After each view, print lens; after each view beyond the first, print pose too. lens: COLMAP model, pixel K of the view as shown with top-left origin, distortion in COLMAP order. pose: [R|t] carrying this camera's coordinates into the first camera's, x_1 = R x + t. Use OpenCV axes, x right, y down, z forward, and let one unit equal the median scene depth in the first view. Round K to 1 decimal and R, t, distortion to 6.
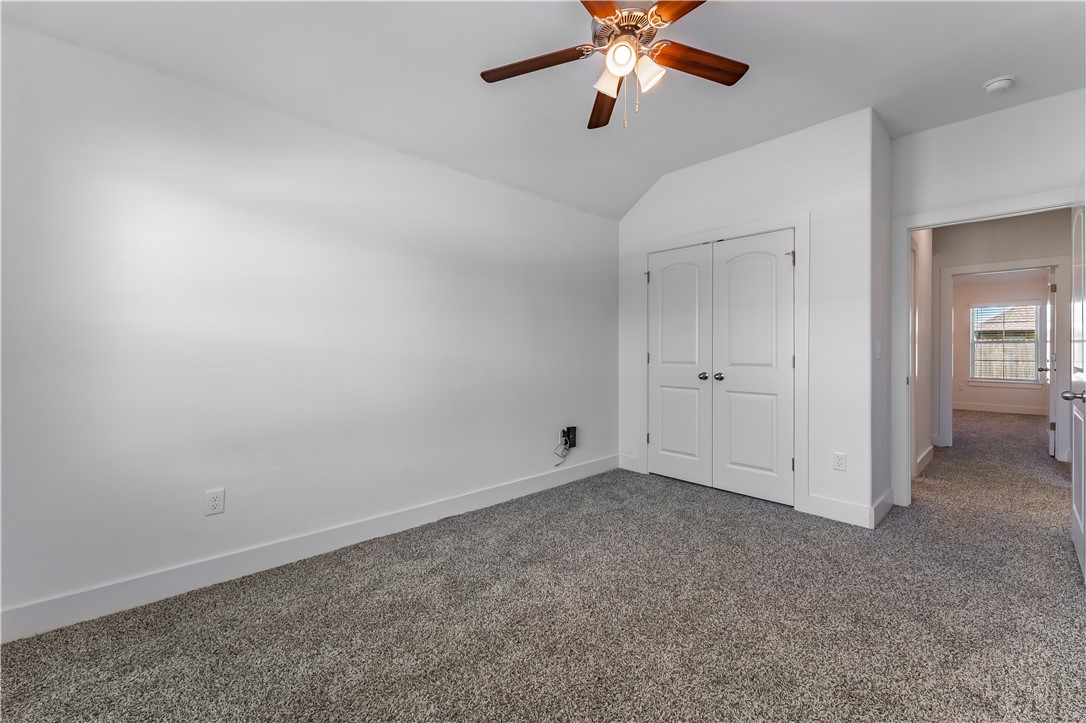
lens RADIAL K [[444.9, 0, 543.7], [0, 444.9, 349.9], [0, 0, 1]] dist [-0.000198, 0.000029]
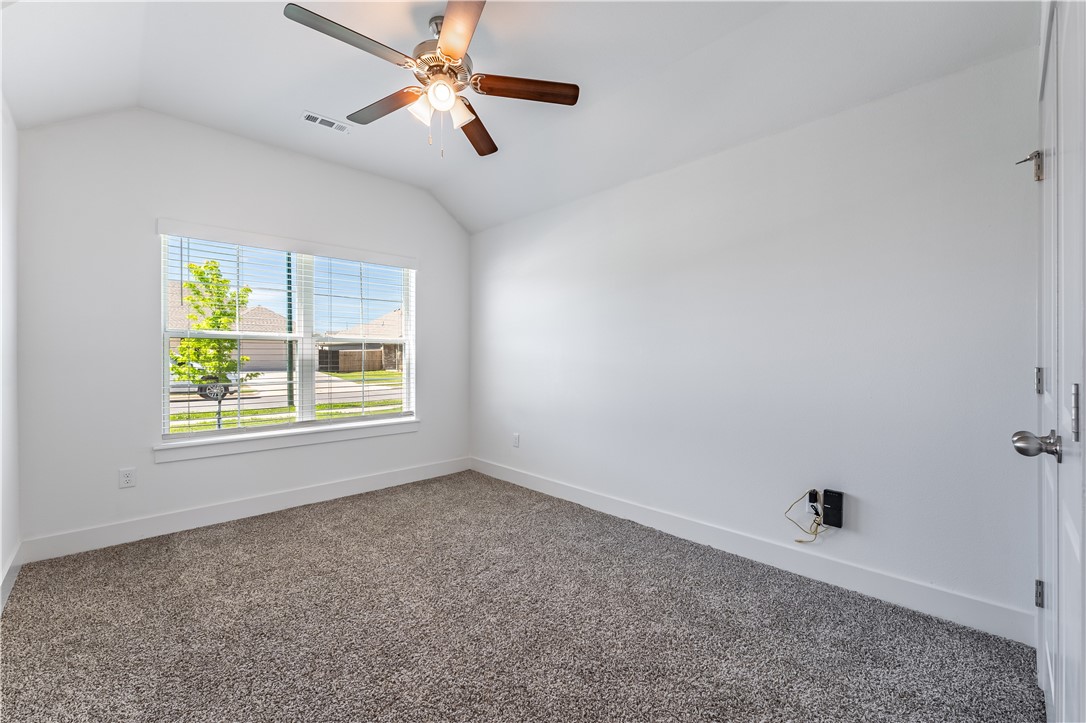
lens RADIAL K [[449.4, 0, 548.7], [0, 449.4, 357.7], [0, 0, 1]] dist [-0.000396, 0.000067]
pose [[0.018401, -0.004872, -0.999819, 0.736576], [-0.002756, 0.999984, -0.004924, 0.002559], [0.999827, 0.002846, 0.018387, 0.701622]]
